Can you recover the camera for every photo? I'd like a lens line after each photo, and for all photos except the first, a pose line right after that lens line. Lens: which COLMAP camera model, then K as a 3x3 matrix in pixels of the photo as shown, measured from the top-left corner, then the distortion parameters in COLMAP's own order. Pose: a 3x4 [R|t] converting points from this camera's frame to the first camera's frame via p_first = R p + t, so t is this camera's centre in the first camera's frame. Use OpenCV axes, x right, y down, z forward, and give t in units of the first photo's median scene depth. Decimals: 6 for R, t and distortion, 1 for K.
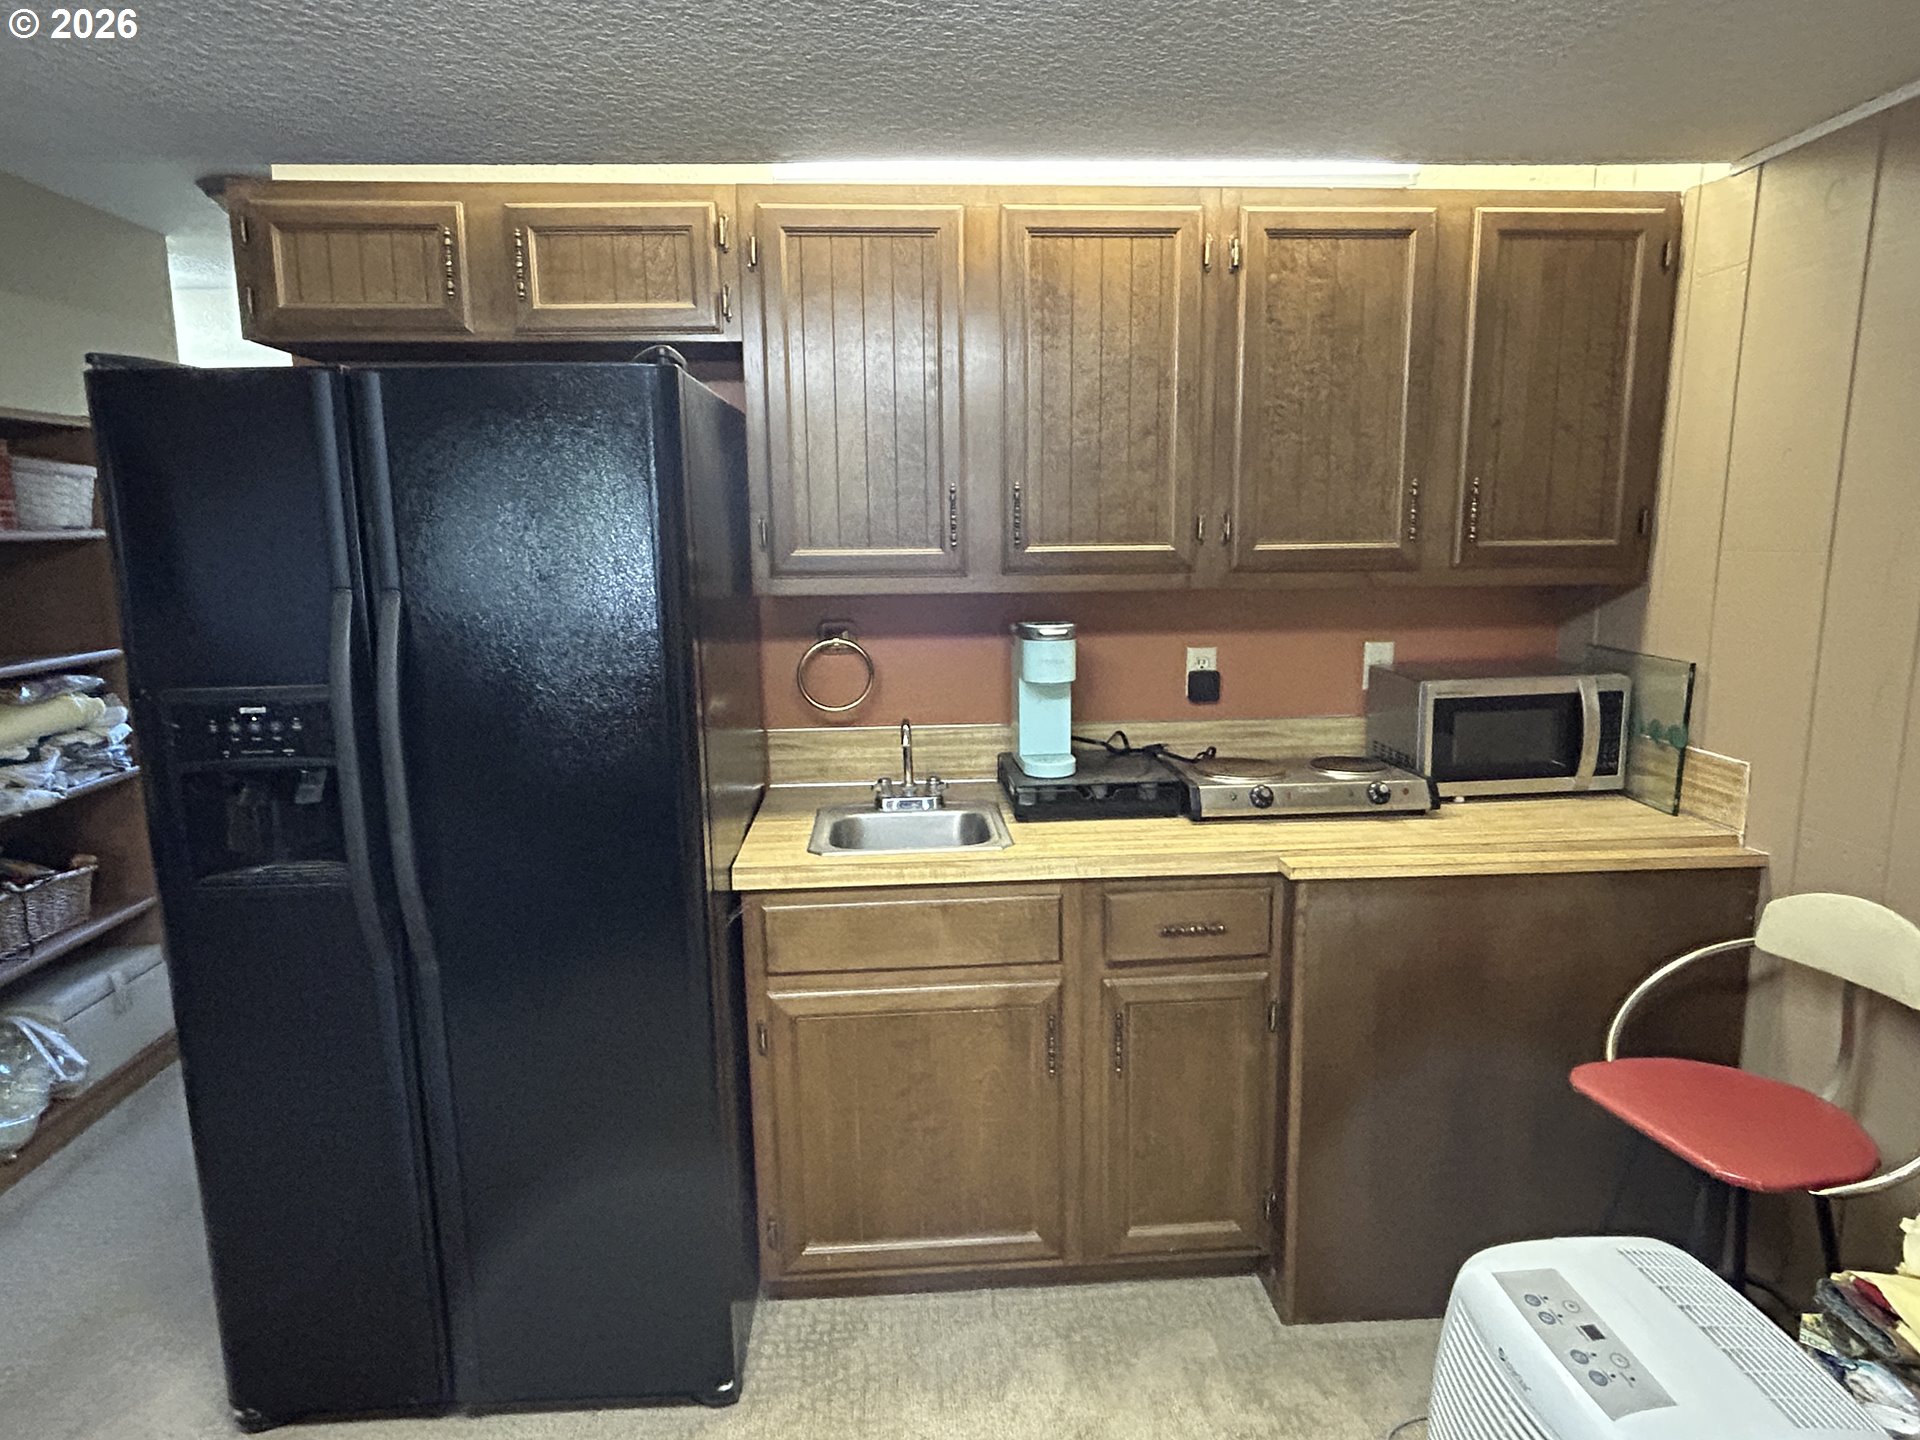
lens RADIAL K [[1105.9, 0, 965.3], [0, 1105.9, 714.9], [0, 0, 1]] dist [-0.004976, -0.001577]
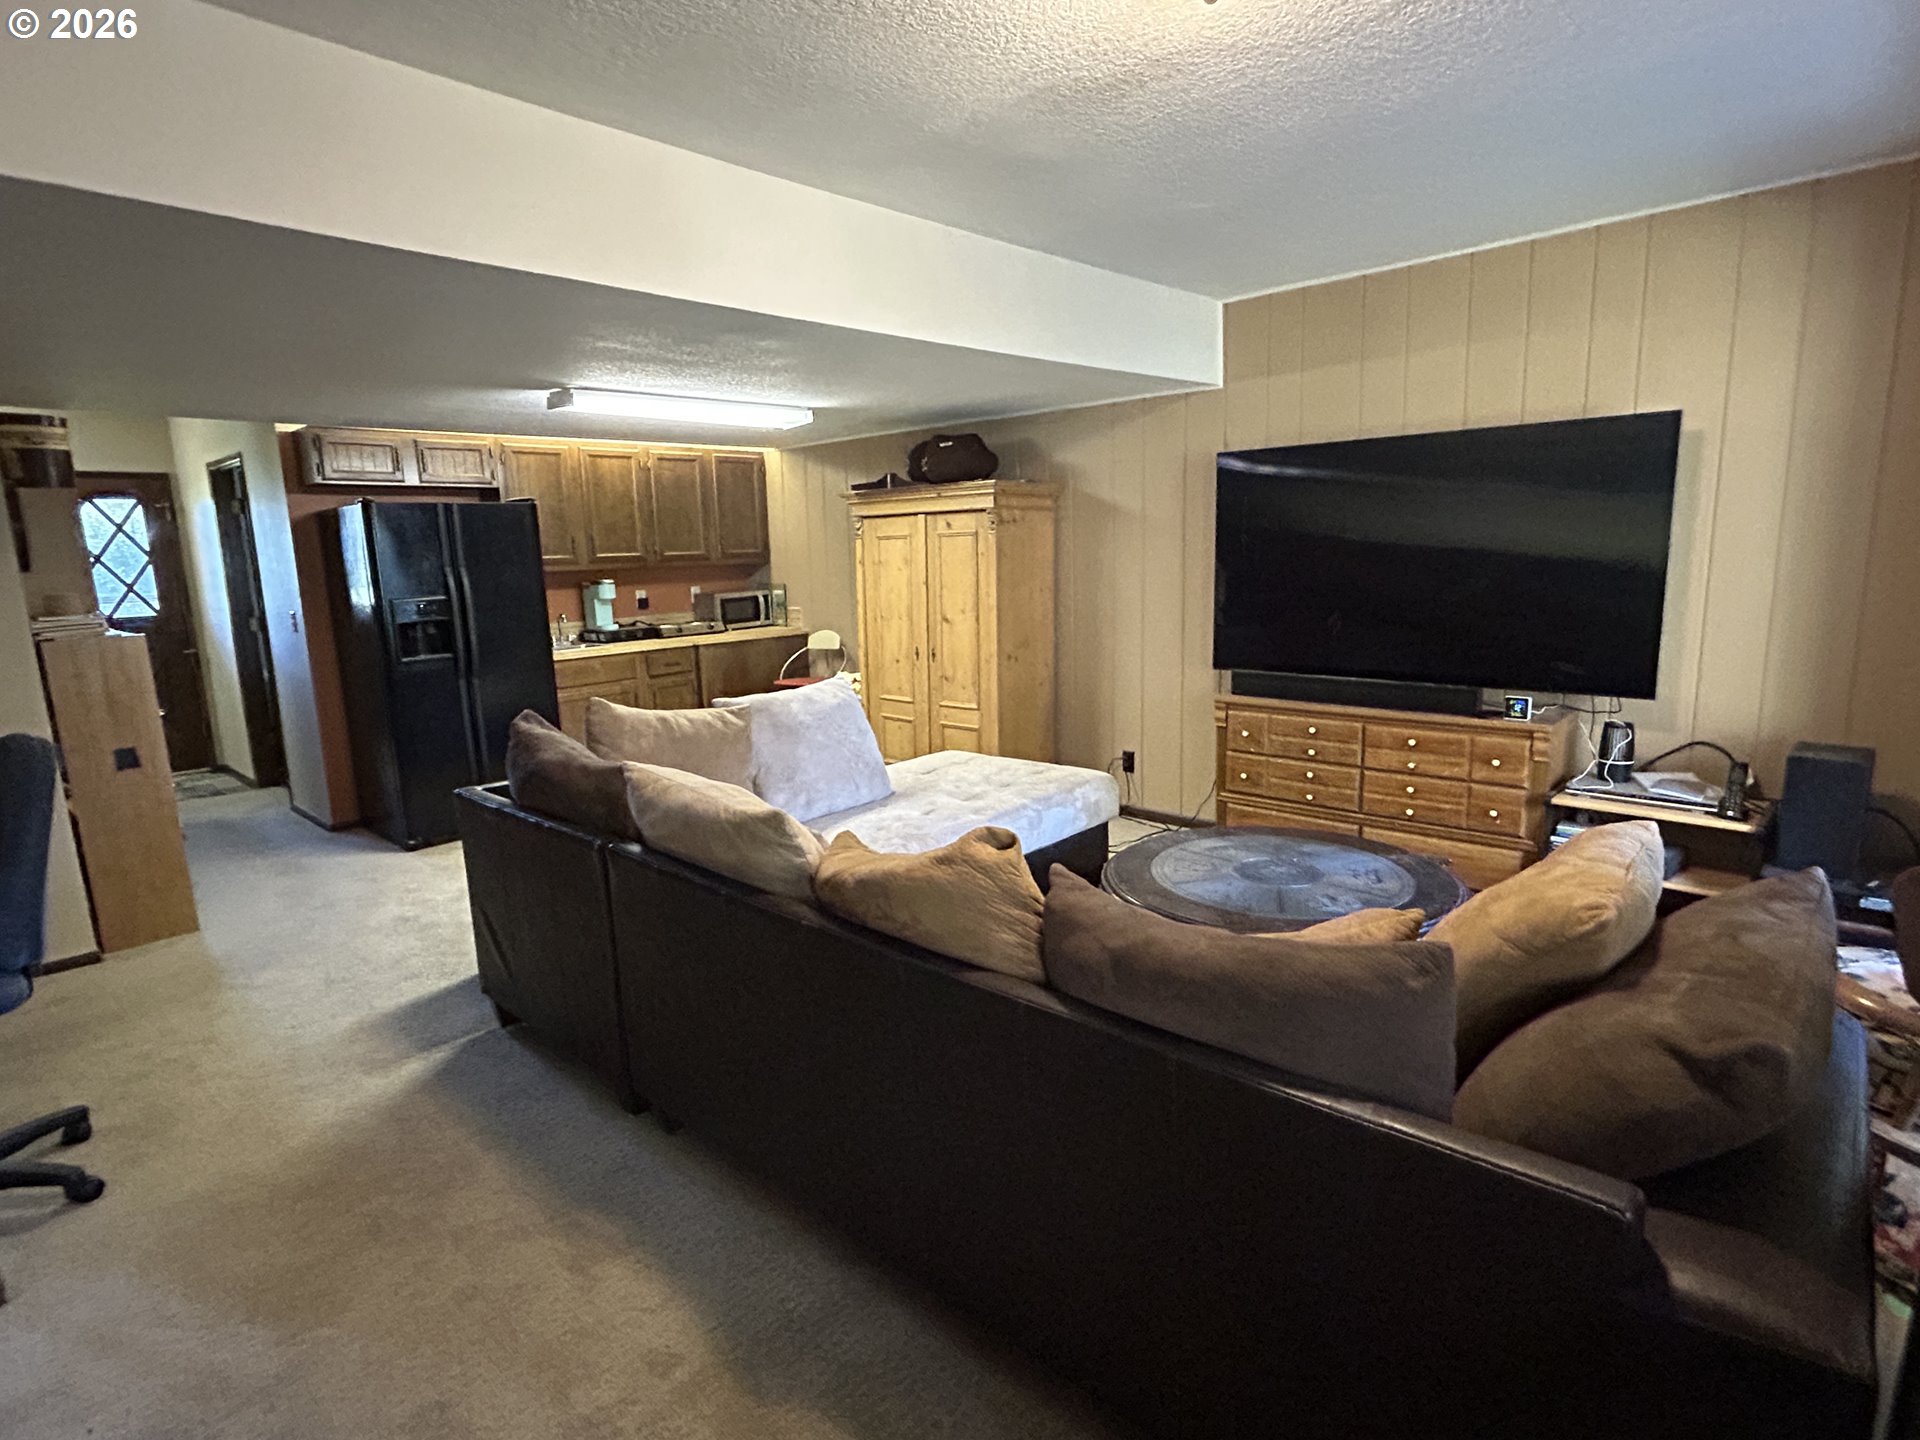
lens RADIAL K [[983.7, 0, 961.7], [0, 983.7, 729.5], [0, 0, 1]] dist [-0.002964, 0.003177]
pose [[0.721430, -0.135848, 0.679032, -1.125901], [0.137871, 0.989115, 0.051404, 0.326278], [-0.678624, 0.056535, 0.732307, -1.655820]]
